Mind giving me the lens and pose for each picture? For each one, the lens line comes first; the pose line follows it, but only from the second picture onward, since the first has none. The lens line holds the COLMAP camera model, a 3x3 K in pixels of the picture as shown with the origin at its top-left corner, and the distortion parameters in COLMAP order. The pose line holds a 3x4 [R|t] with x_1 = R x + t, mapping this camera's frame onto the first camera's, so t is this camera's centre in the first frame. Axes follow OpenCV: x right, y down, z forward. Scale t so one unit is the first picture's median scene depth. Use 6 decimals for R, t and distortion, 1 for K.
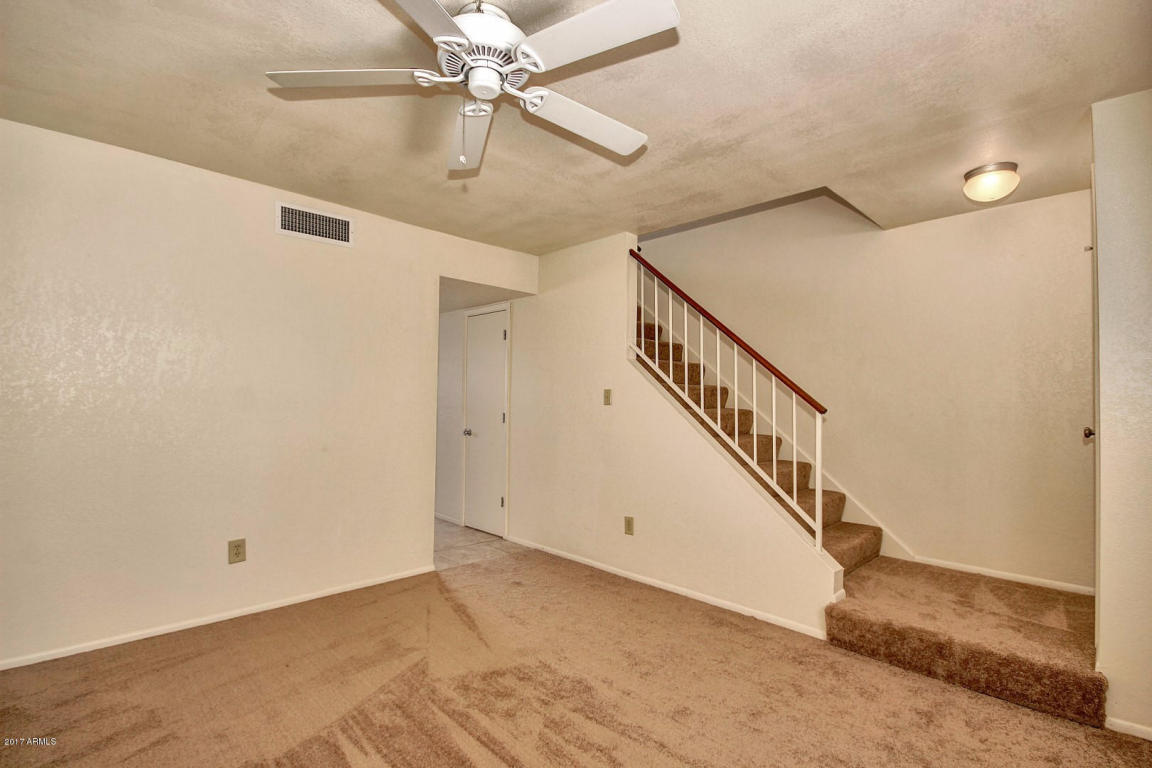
lens RADIAL K [[533.4, 0, 576.2], [0, 533.4, 389.0], [0, 0, 1]] dist [-0.000776, -0.008041]
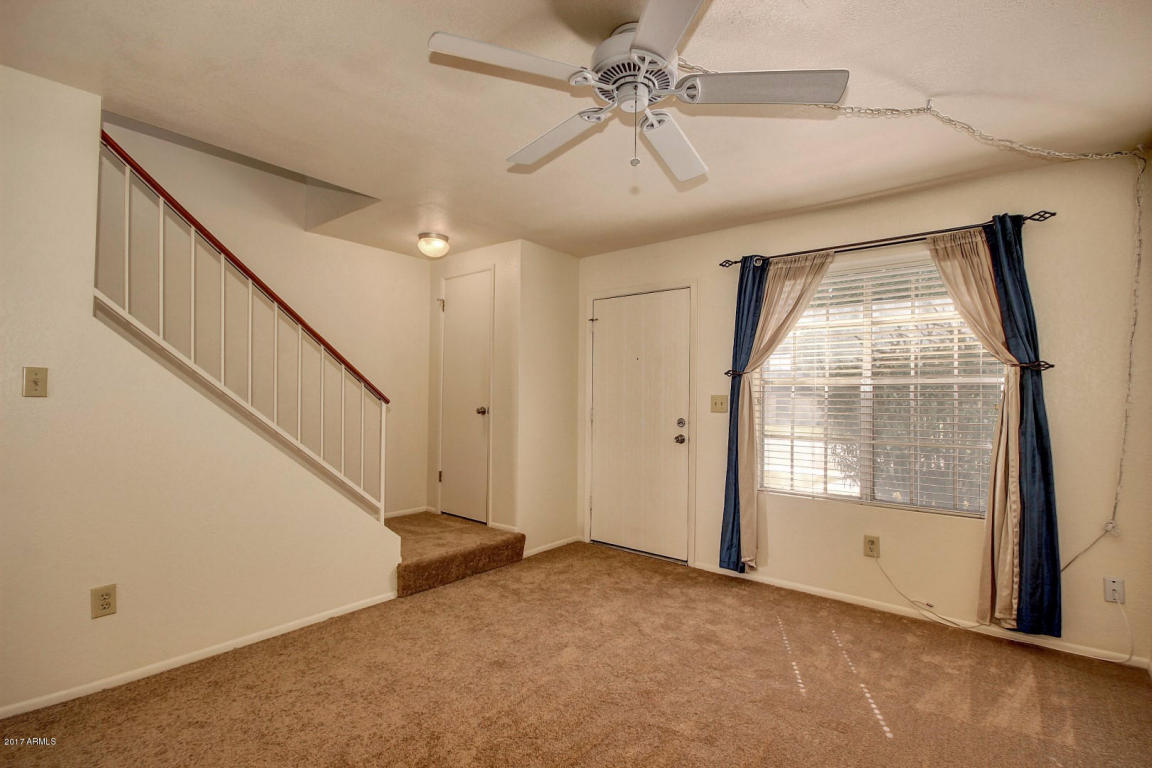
lens RADIAL K [[533.4, 0, 576.2], [0, 533.4, 391.3], [0, 0, 1]] dist [-0.000776, -0.008041]
pose [[-0.110565, 0.000127, 0.993869, -0.711620], [-0.031886, 0.999485, -0.003675, 0.011592], [-0.993357, -0.032097, -0.110504, 0.727646]]
